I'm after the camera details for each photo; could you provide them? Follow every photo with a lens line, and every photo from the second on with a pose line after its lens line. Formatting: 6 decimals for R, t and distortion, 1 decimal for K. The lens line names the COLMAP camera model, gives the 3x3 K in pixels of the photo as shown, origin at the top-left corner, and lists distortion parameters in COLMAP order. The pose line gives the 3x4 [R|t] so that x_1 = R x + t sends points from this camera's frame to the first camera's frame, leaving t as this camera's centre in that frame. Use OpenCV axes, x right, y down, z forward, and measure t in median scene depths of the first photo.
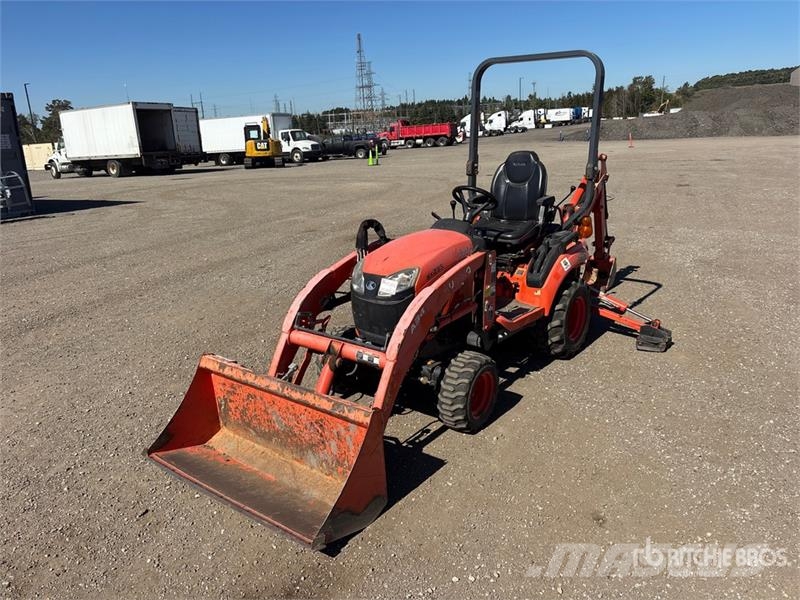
lens RADIAL K [[593.0, 0, 400.0], [0, 593.0, 300.0], [0, 0, 1]] dist [0.054134, -0.059717]
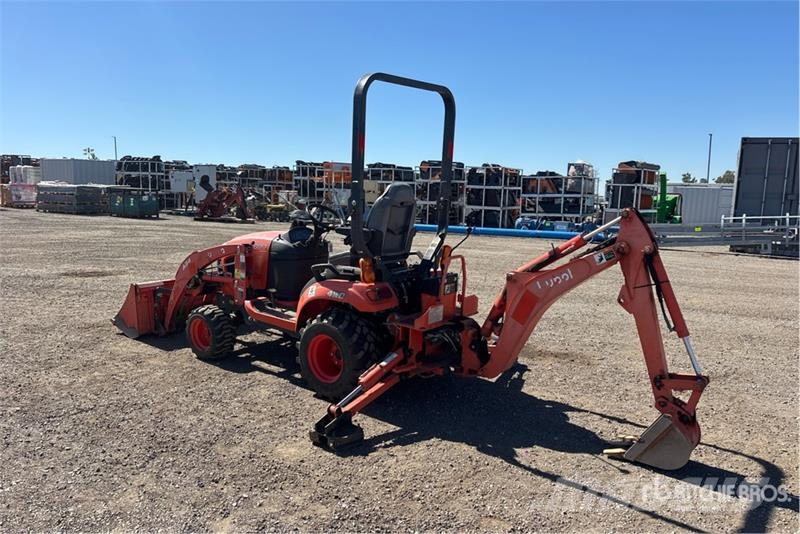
lens RADIAL K [[593.1, 0, 414.7], [0, 593.1, 273.3], [0, 0, 1]] dist [0.054908, -0.059627]
pose [[0.019029, 0.182829, -0.982961, 0.117656], [-0.298830, 0.939239, 0.168912, -0.028990], [0.954117, 0.290524, 0.072507, 0.102660]]
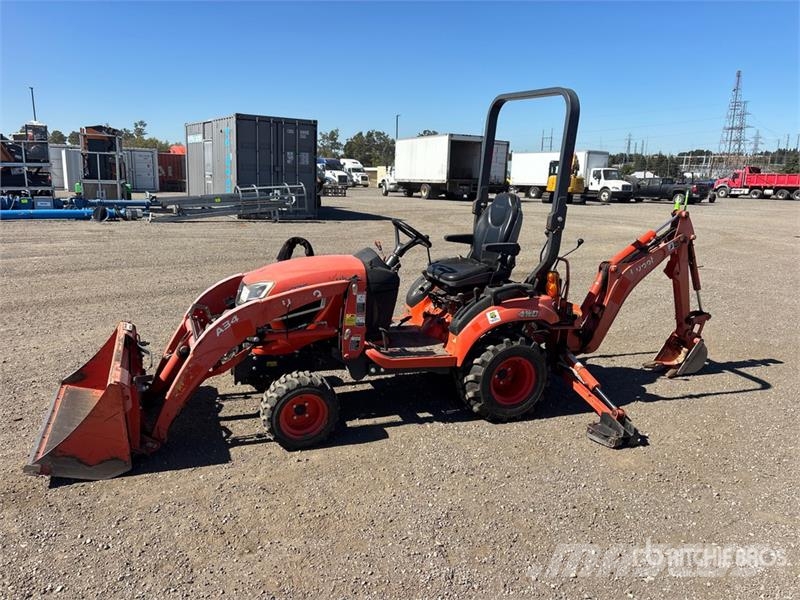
lens RADIAL K [[593.6, 0, 398.4], [0, 593.6, 306.2], [0, 0, 1]] dist [0.059052, -0.064744]
pose [[0.855750, 0.184957, -0.483200, 0.055978], [-0.207064, 0.978297, 0.007756, -0.005018], [0.474148, 0.093416, 0.875476, 0.012336]]
